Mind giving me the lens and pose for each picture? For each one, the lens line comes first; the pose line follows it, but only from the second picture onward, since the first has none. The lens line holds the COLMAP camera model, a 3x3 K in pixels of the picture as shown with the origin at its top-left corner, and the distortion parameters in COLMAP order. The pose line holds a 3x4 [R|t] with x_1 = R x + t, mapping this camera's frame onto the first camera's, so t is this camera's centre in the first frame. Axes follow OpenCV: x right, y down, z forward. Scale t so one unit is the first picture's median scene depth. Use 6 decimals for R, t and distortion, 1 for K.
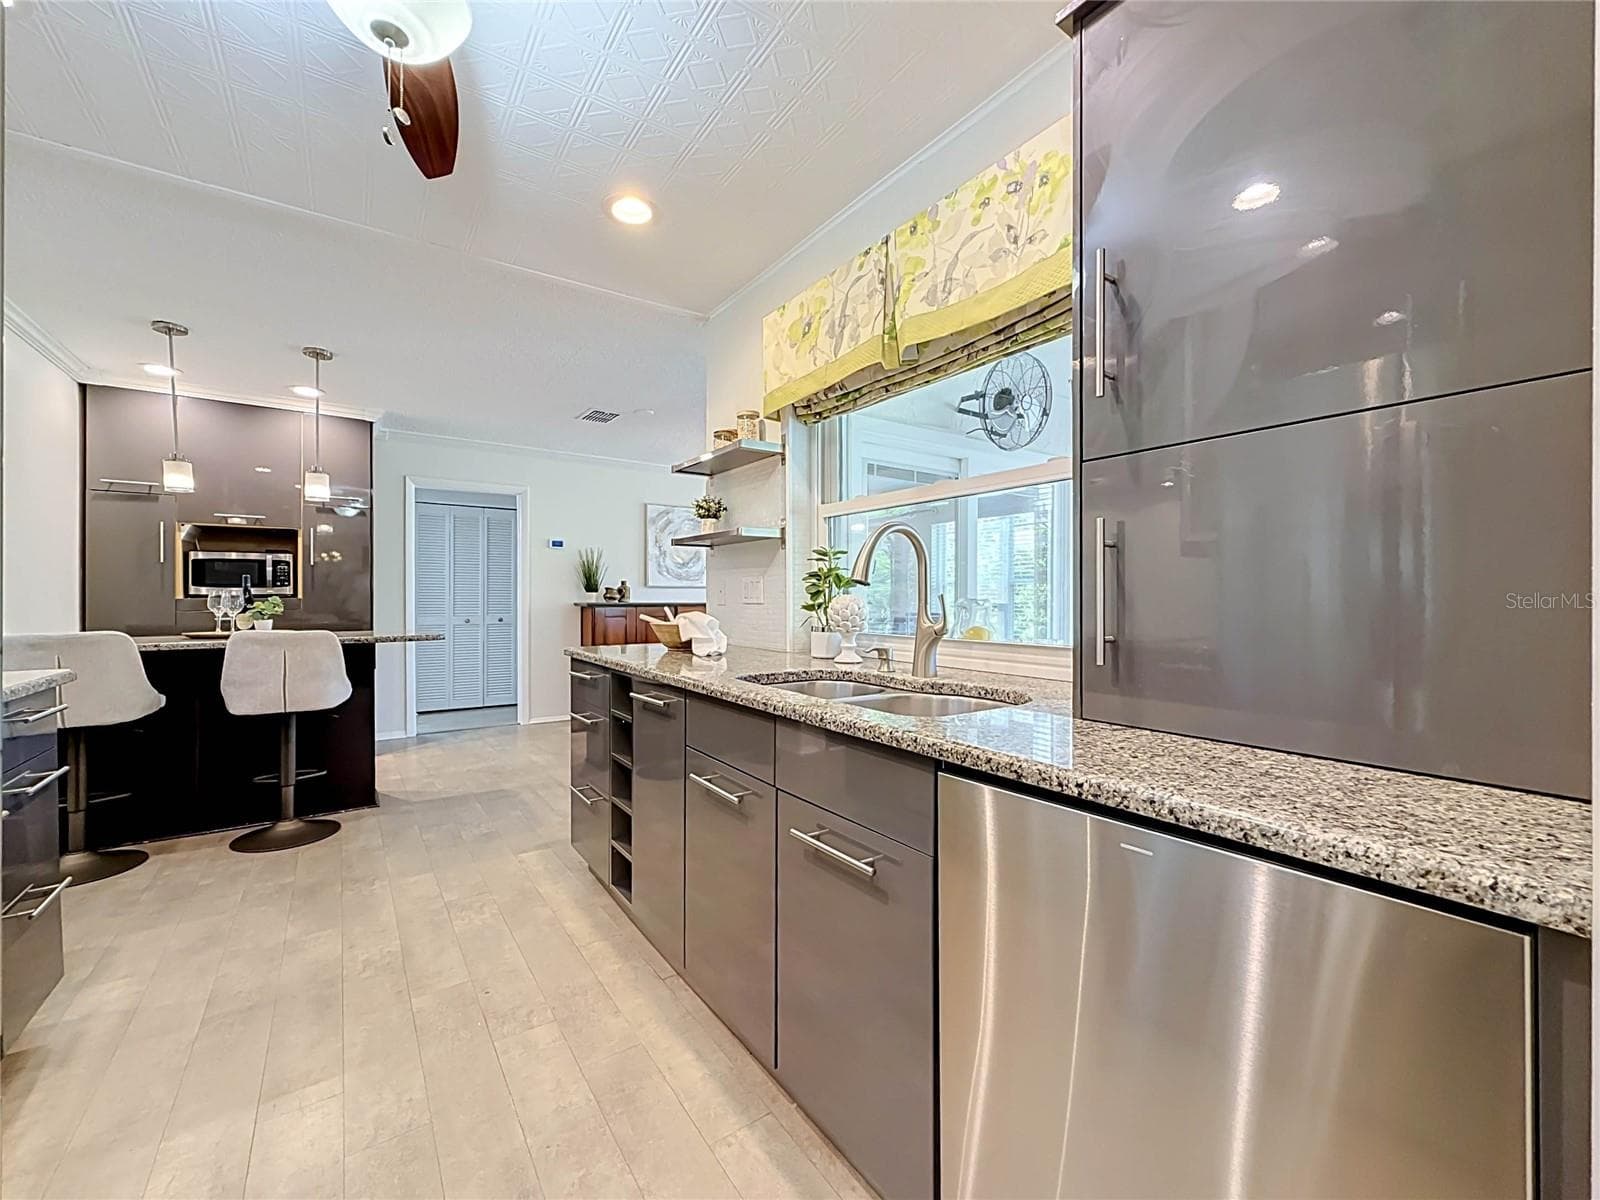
lens RADIAL K [[651.5, 0, 800.0], [0, 651.5, 600.0], [0, 0, 1]] dist [0.000167, -0.000081]
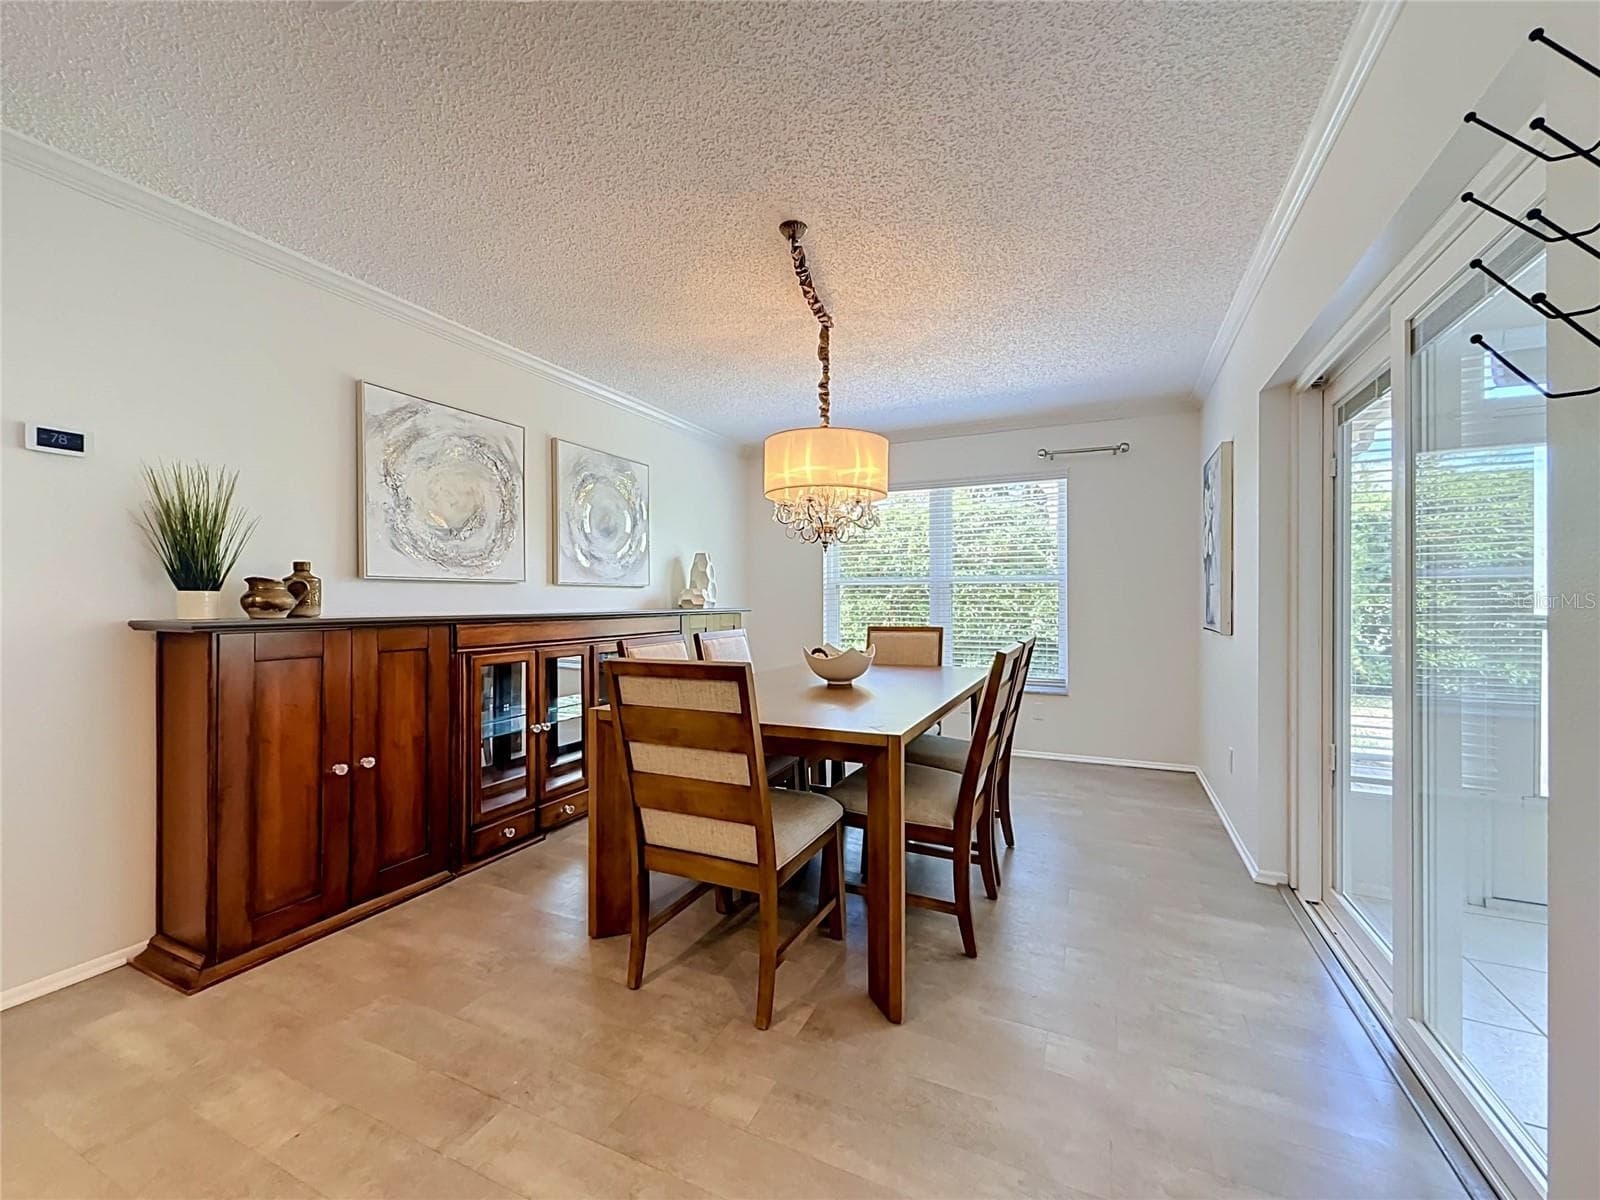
lens RADIAL K [[642.1, 0, 799.2], [0, 642.1, 604.7], [0, 0, 1]] dist [-0.000564, -0.000312]
pose [[0.869234, -0.005443, 0.494371, -0.307523], [0.004373, 0.999985, 0.003322, -0.005607], [-0.494382, -0.000726, 0.869244, 0.789509]]
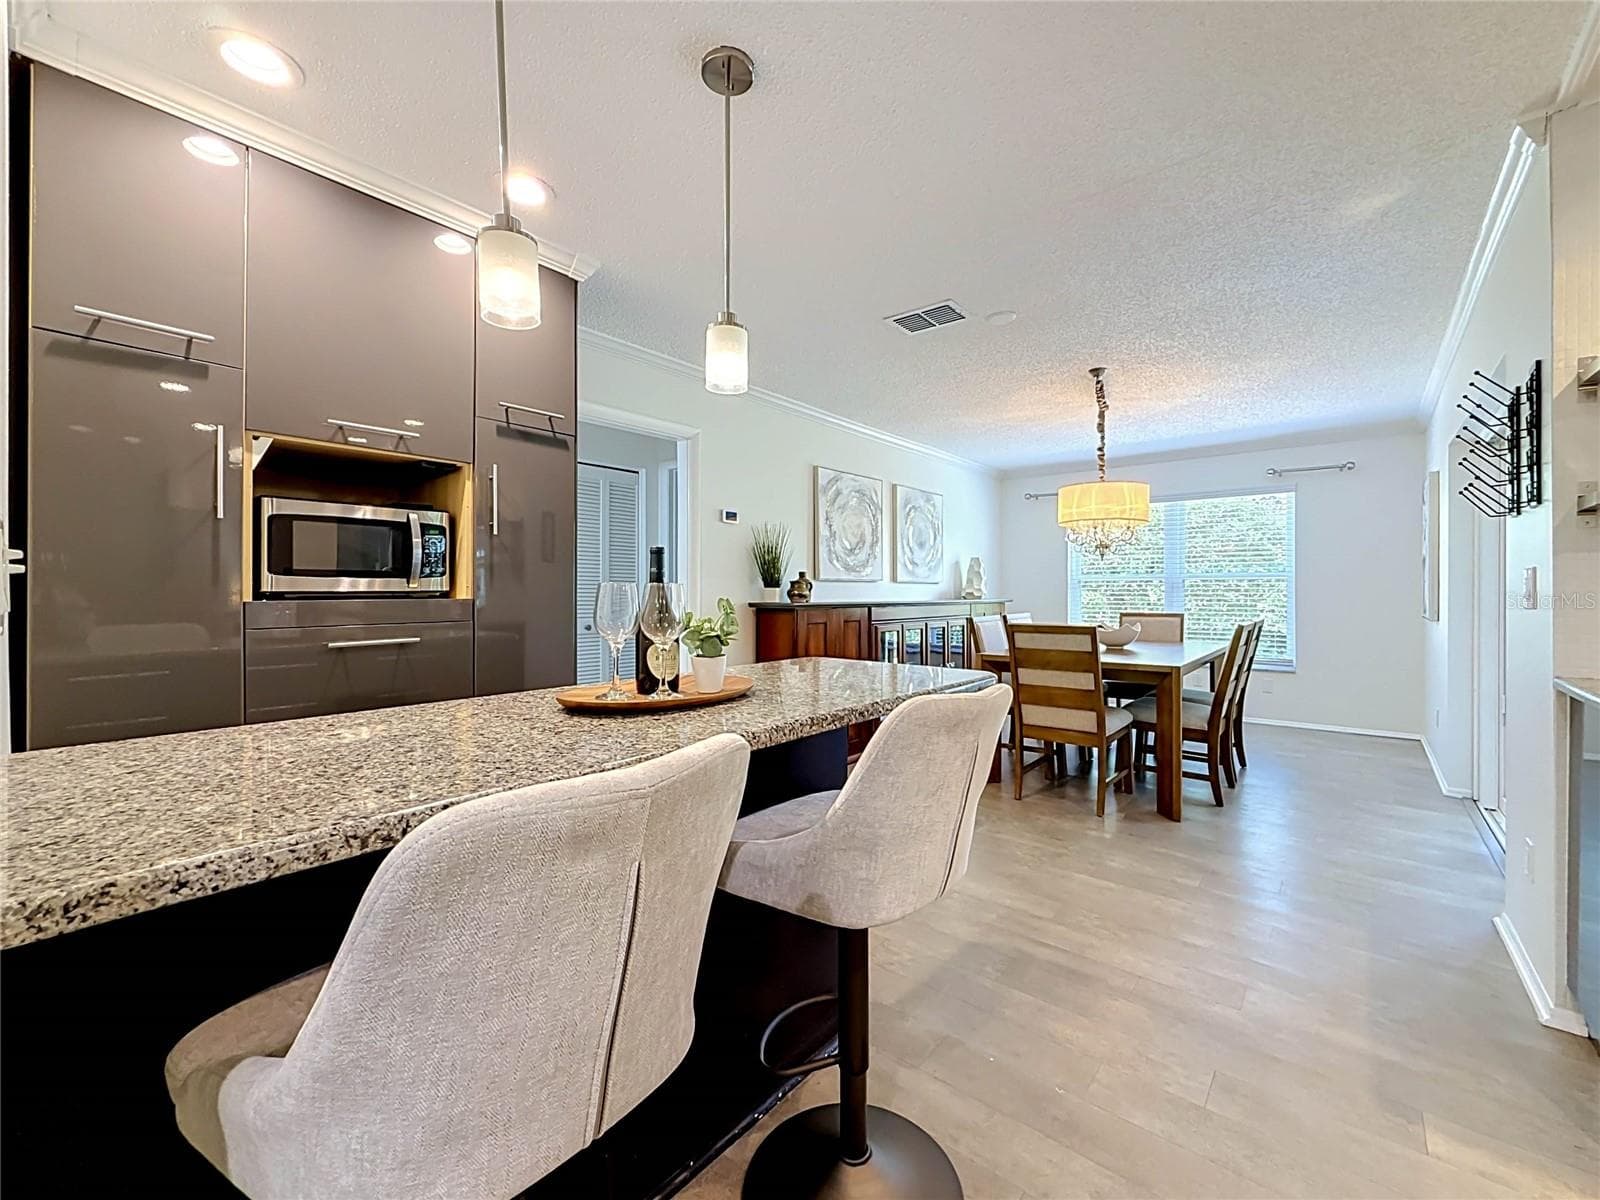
lens RADIAL K [[660.3, 0, 800.4], [0, 660.3, 592.9], [0, 0, 1]] dist [0.000747, -0.000100]
pose [[0.967676, -0.000460, 0.252197, -0.693252], [0.001313, 0.999994, -0.003215, -0.005839], [-0.252194, 0.003442, 0.967671, 0.459579]]
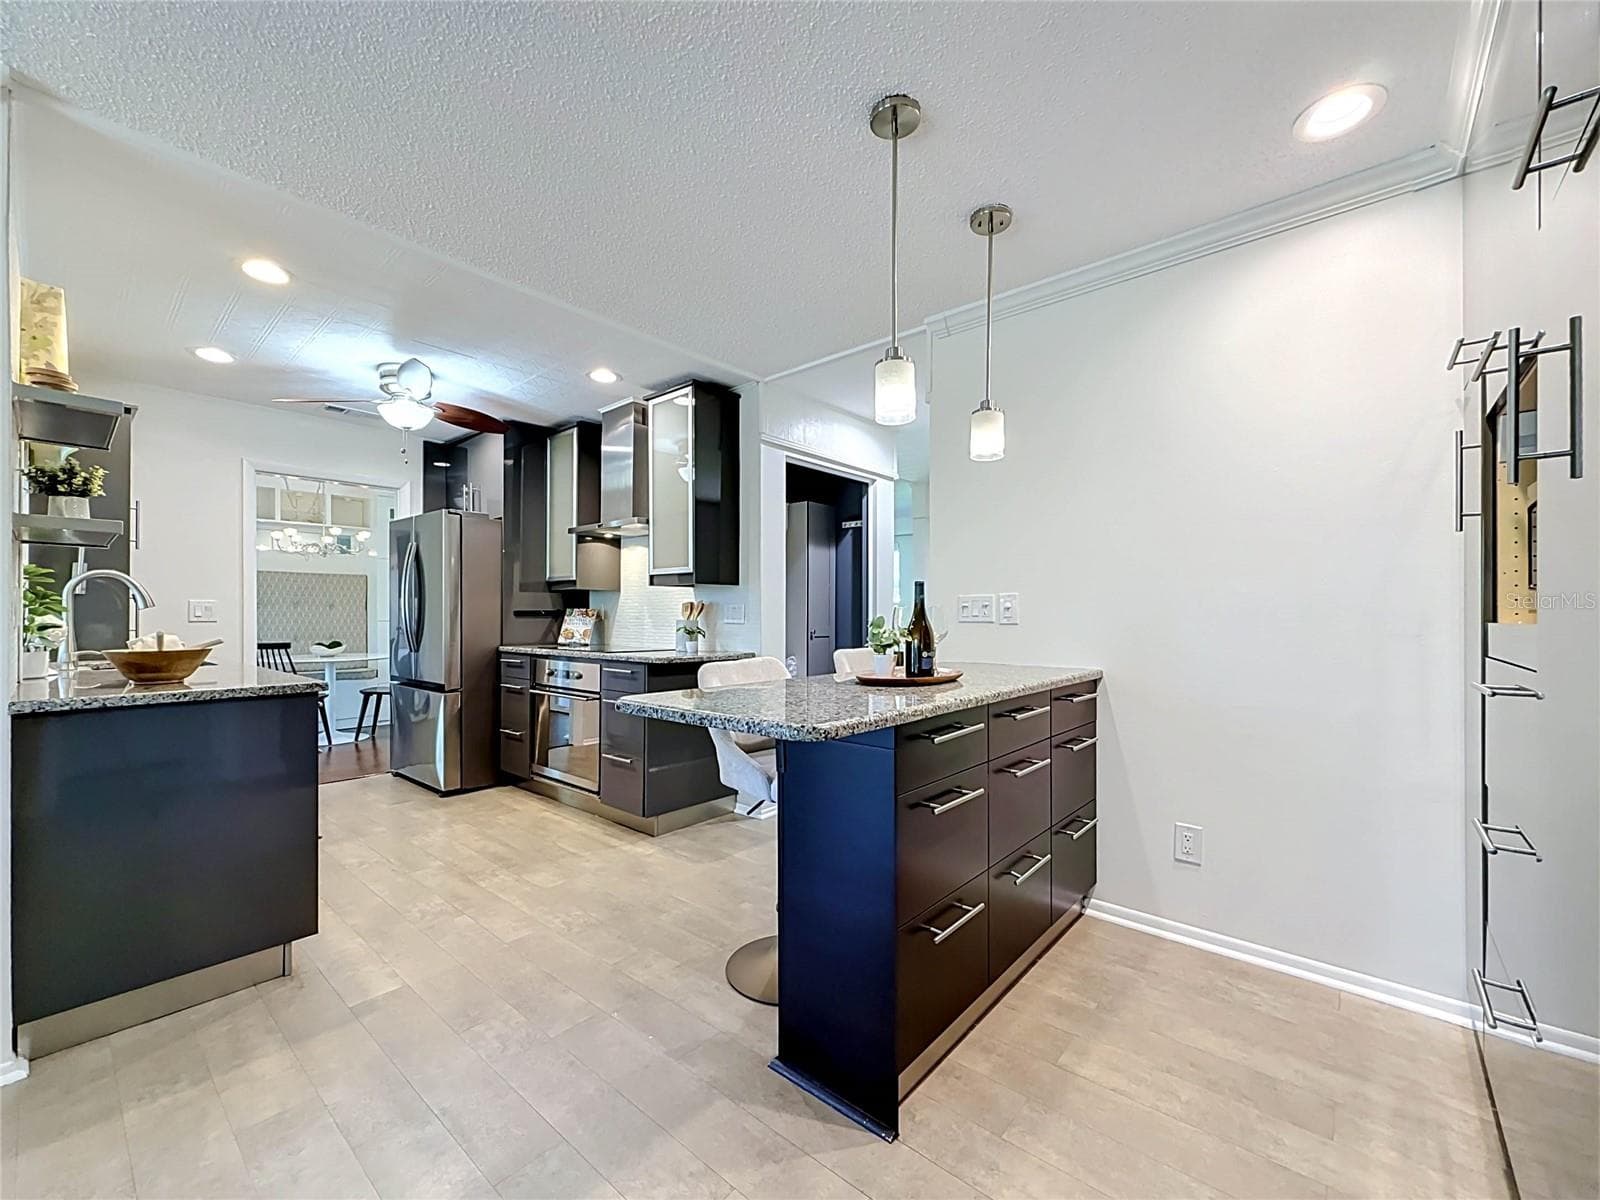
lens RADIAL K [[654.0, 0, 801.3], [0, 654.0, 611.4], [0, 0, 1]] dist [-0.000275, -0.000085]
pose [[-0.969598, -0.002714, -0.244689, -0.473571], [-0.002852, 0.999996, 0.000208, -0.008529], [0.244687, 0.000900, -0.969602, 1.251458]]
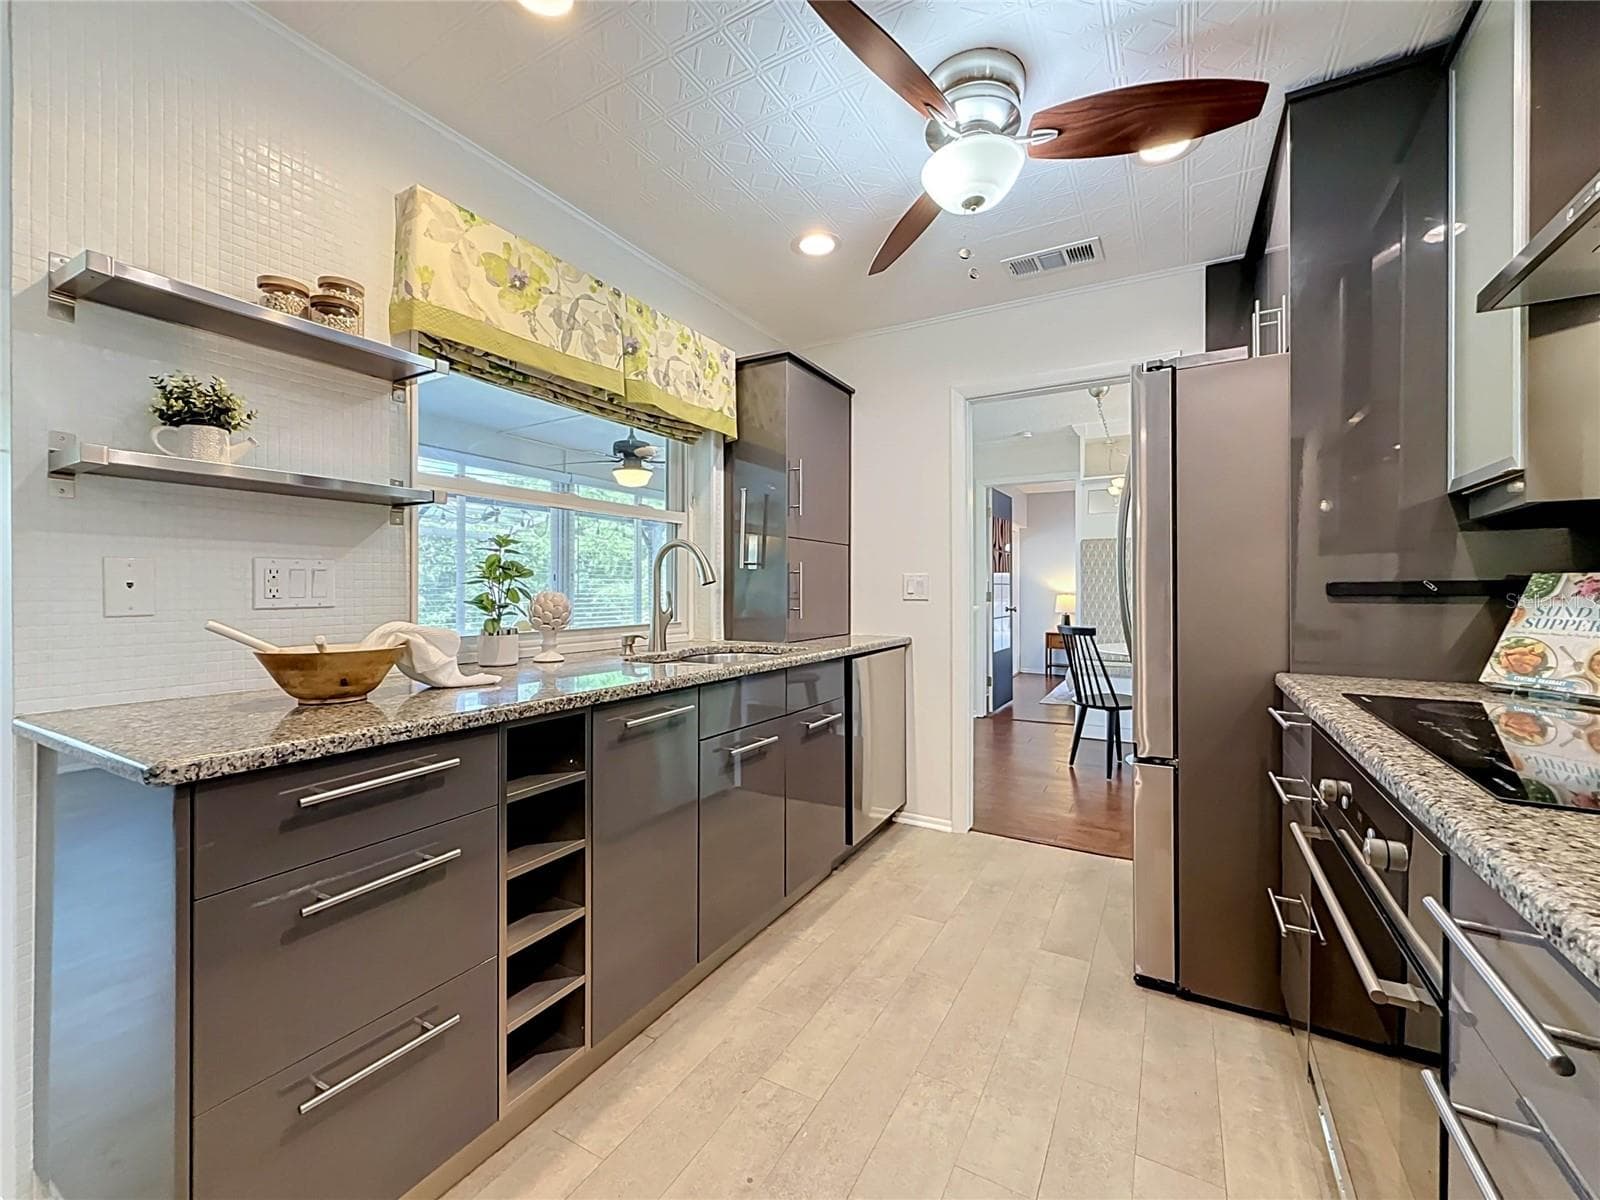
lens RADIAL K [[652.8, 0, 798.8], [0, 652.8, 586.7], [0, 0, 1]] dist [-0.001173, -0.000356]
pose [[-0.421027, 0.002419, 0.907045, -0.507998], [0.004563, 0.999989, -0.000549, -0.006536], [-0.907037, 0.003908, -0.421033, 0.562250]]
